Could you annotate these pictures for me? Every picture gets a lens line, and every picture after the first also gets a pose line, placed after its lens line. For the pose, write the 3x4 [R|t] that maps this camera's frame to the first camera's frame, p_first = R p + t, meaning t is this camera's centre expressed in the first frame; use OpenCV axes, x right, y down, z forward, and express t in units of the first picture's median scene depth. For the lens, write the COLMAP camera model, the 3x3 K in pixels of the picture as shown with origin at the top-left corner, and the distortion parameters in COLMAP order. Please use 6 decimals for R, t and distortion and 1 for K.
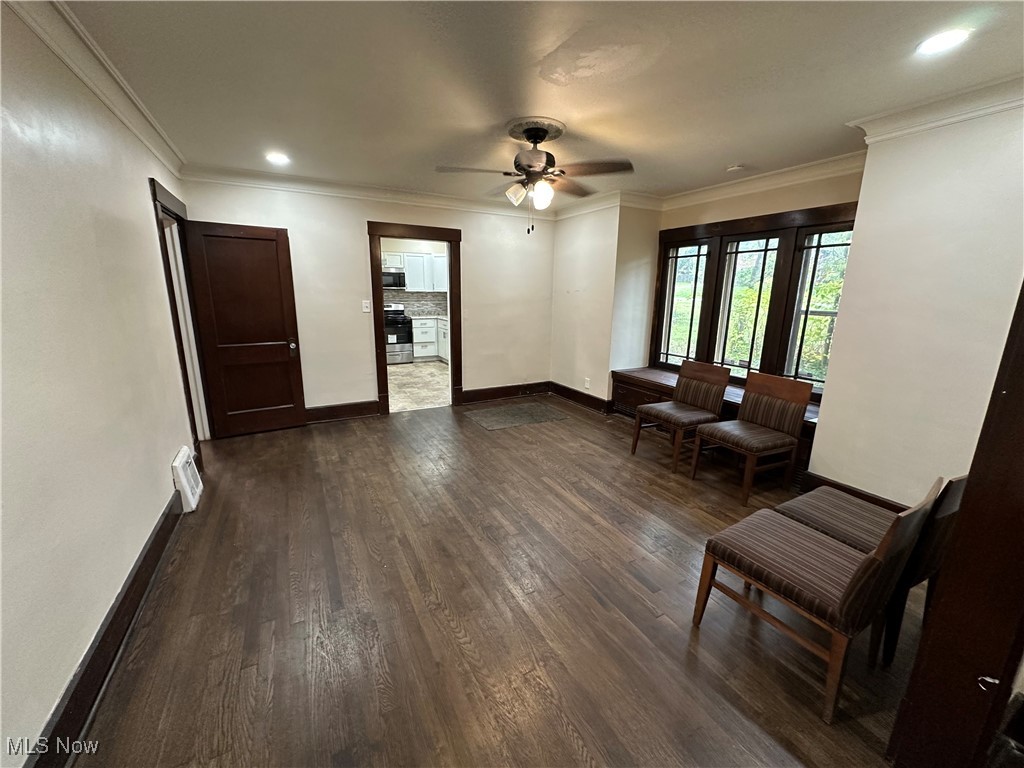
lens RADIAL K [[410.7, 0, 512.0], [0, 410.7, 384.0], [0, 0, 1]] dist [-0.003098, -0.000319]
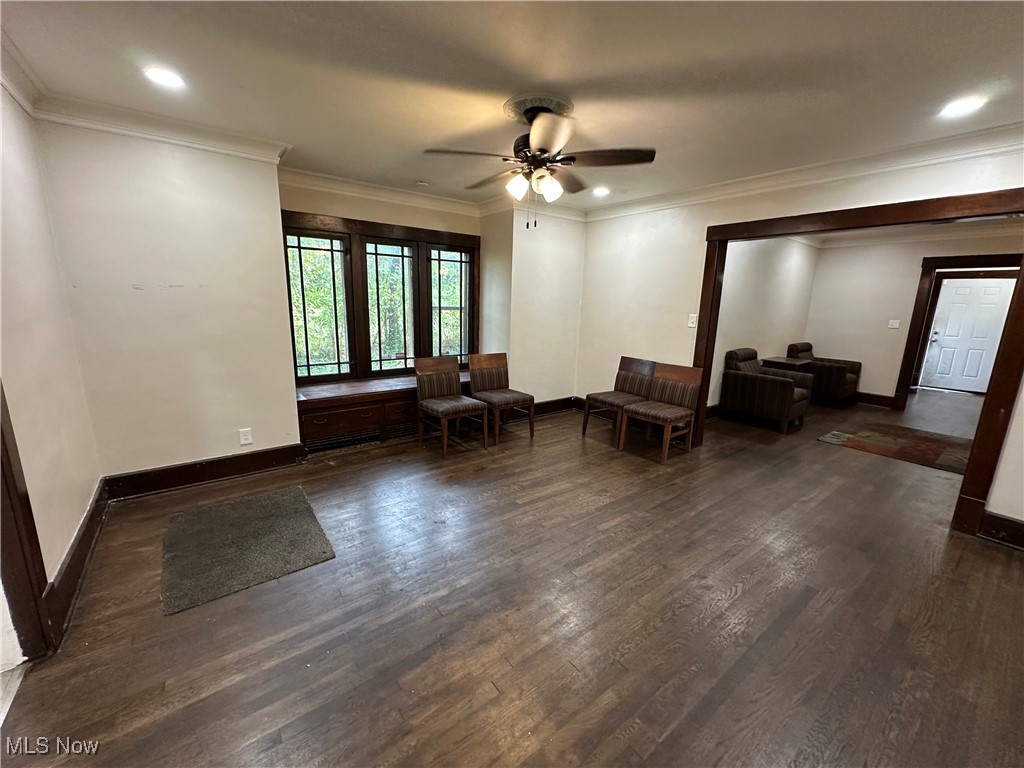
lens RADIAL K [[410.7, 0, 512.0], [0, 410.7, 384.0], [0, 0, 1]] dist [-0.003098, -0.000319]
pose [[-0.156864, -0.219208, 0.962986, -0.643114], [0.190794, 0.949963, 0.247322, -0.214614], [-0.969016, 0.222528, -0.107191, 0.921802]]
